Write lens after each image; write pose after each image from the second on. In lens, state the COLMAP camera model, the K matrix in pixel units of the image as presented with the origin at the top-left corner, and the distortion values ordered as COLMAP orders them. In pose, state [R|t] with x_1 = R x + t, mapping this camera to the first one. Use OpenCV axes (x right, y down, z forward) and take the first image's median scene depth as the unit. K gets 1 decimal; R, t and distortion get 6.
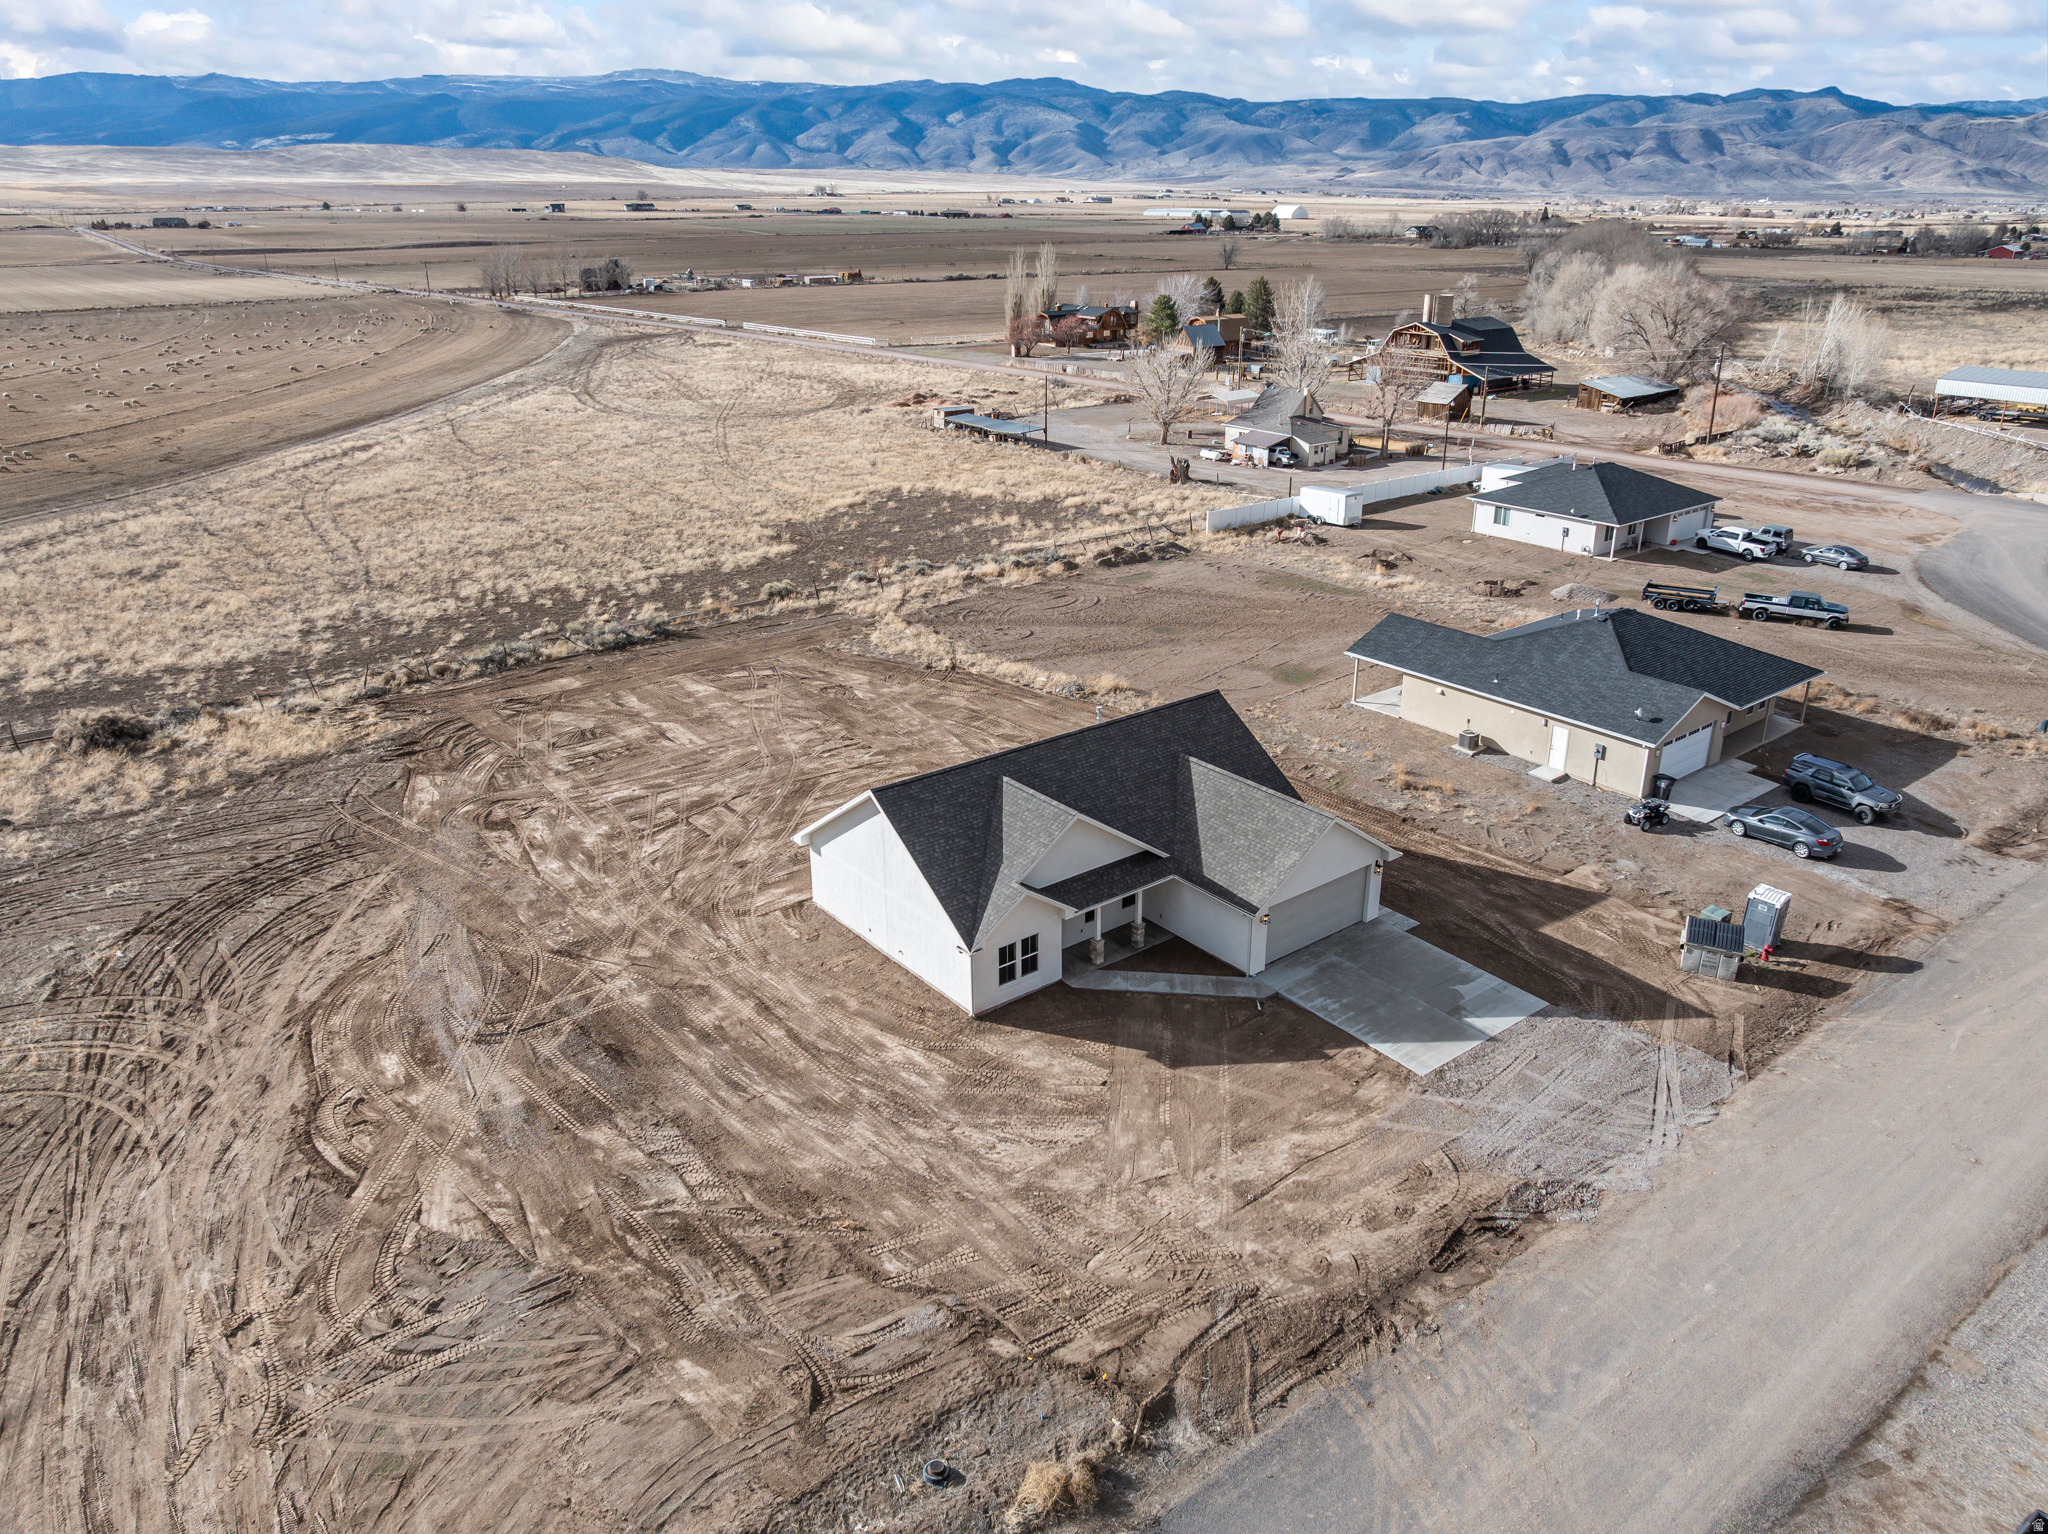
lens RADIAL K [[1440.5, 0, 1034.4], [0, 1440.5, 753.2], [0, 0, 1]] dist [-0.031974, -0.010187]
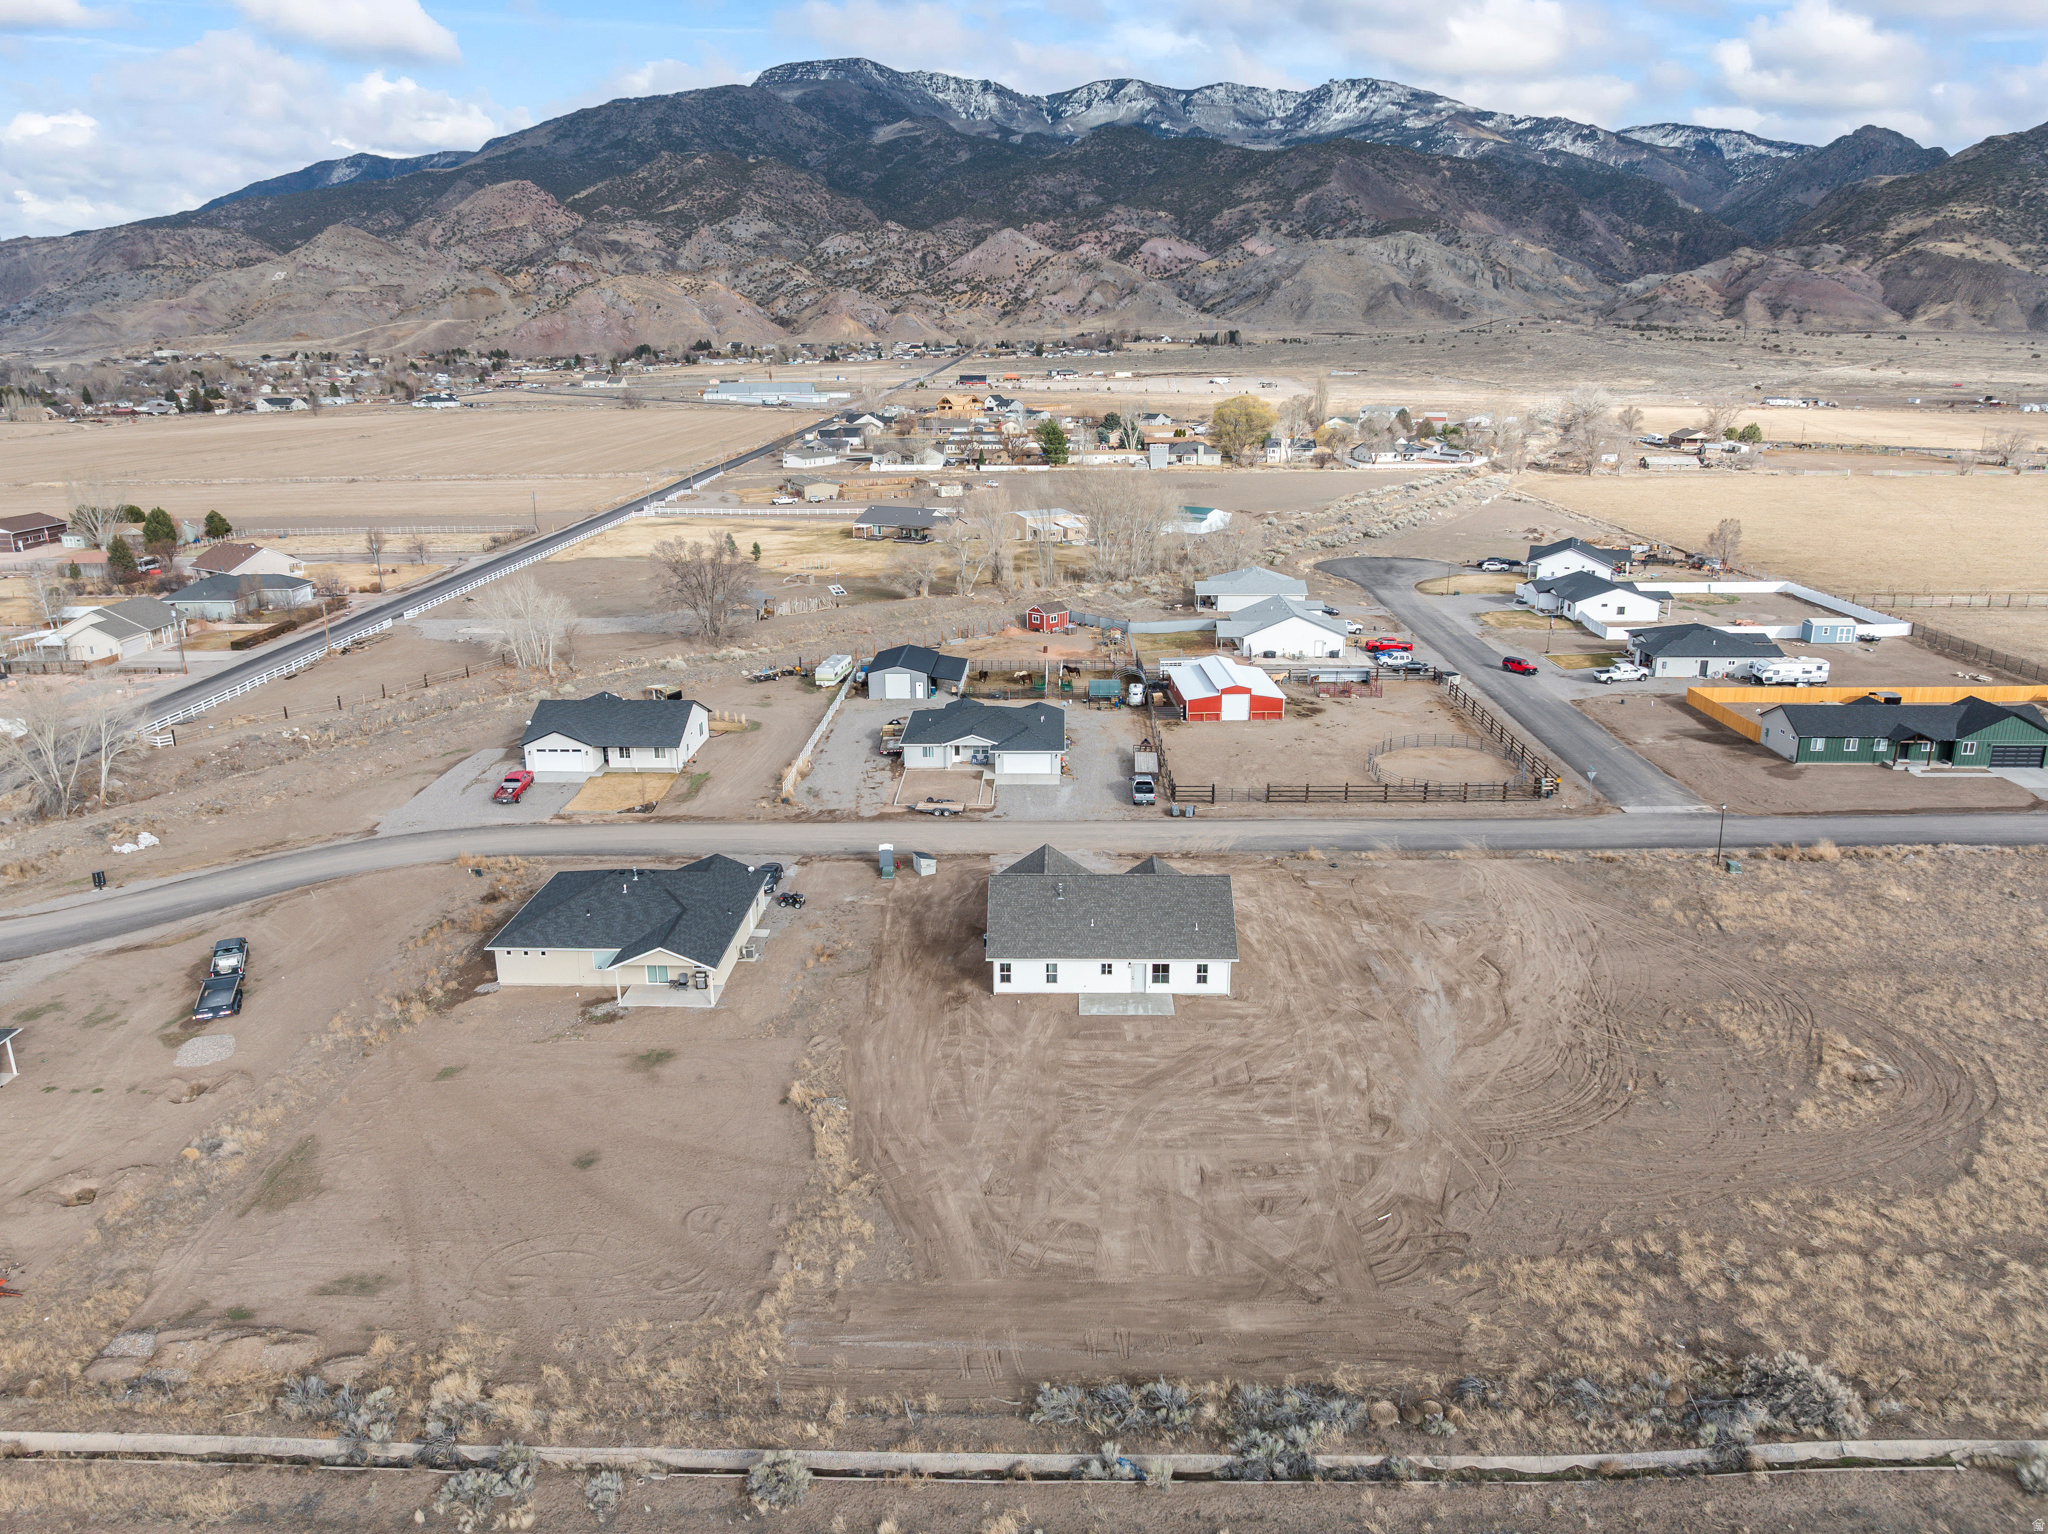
lens RADIAL K [[1440.5, 0, 1034.4], [0, 1440.5, 753.2], [0, 0, 1]] dist [-0.031974, -0.010187]
pose [[-0.772198, -0.168879, 0.612528, -0.957216], [0.238722, 0.816288, 0.526009, -1.071350], [-0.588831, 0.552407, -0.590021, 1.945253]]
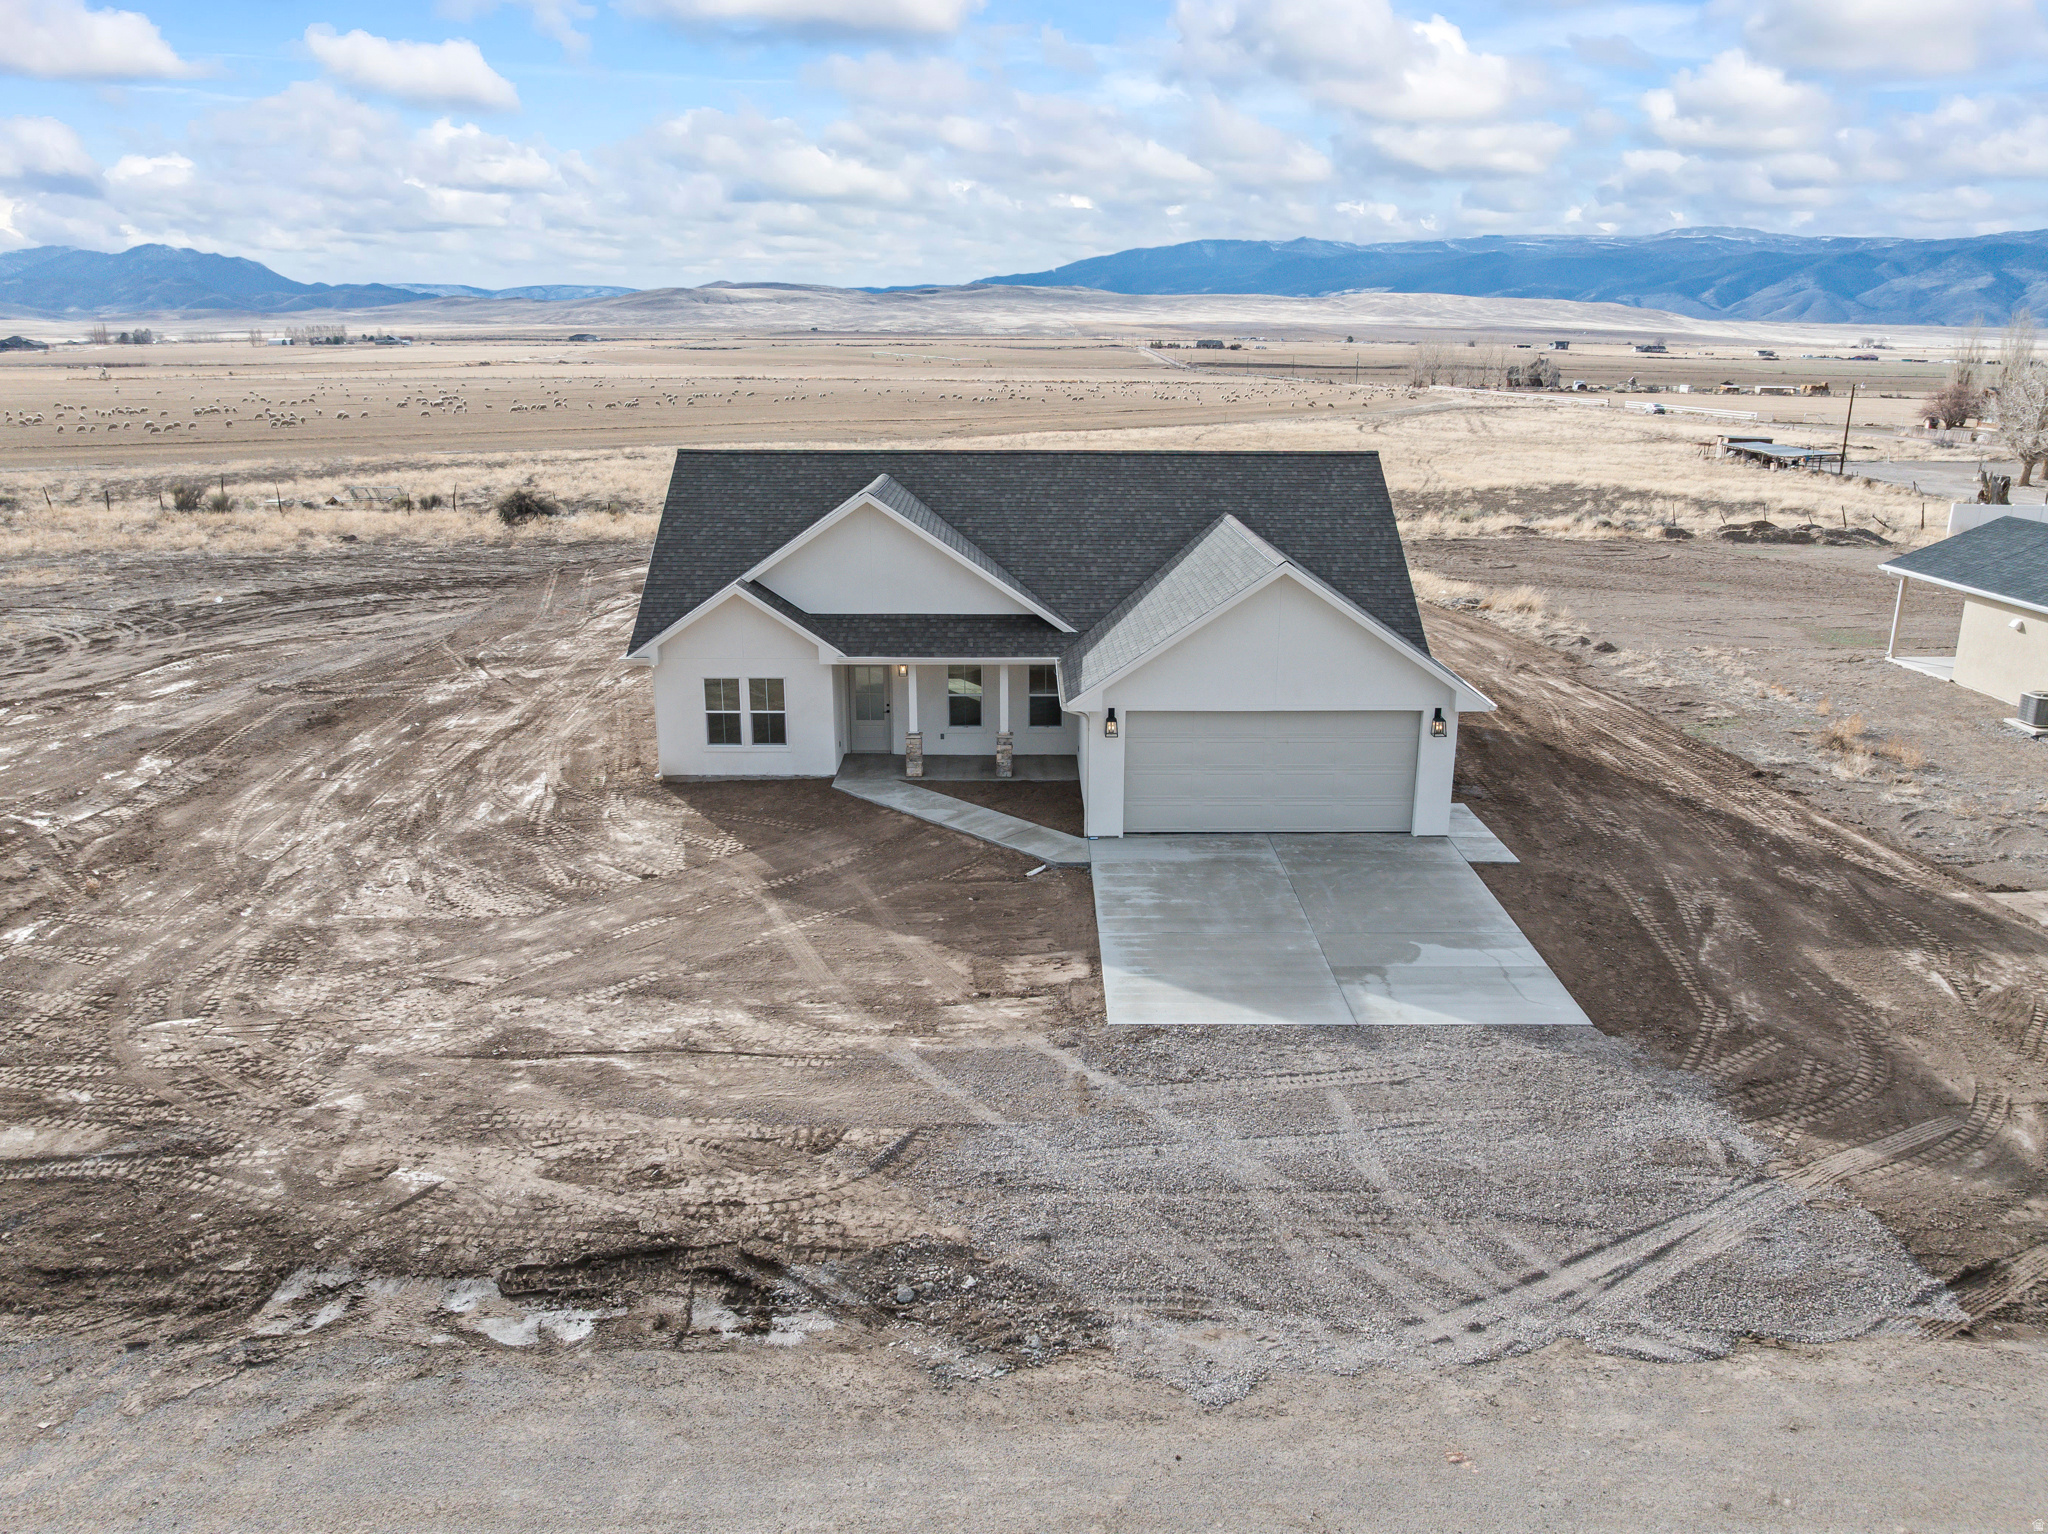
lens RADIAL K [[1440.5, 0, 1034.4], [0, 1440.5, 753.2], [0, 0, 1]] dist [-0.031974, -0.010187]
pose [[0.789620, 0.174123, -0.588372, 0.393149], [-0.230690, 0.972785, -0.021710, 0.123365], [0.568579, 0.152875, 0.808299, 0.478205]]
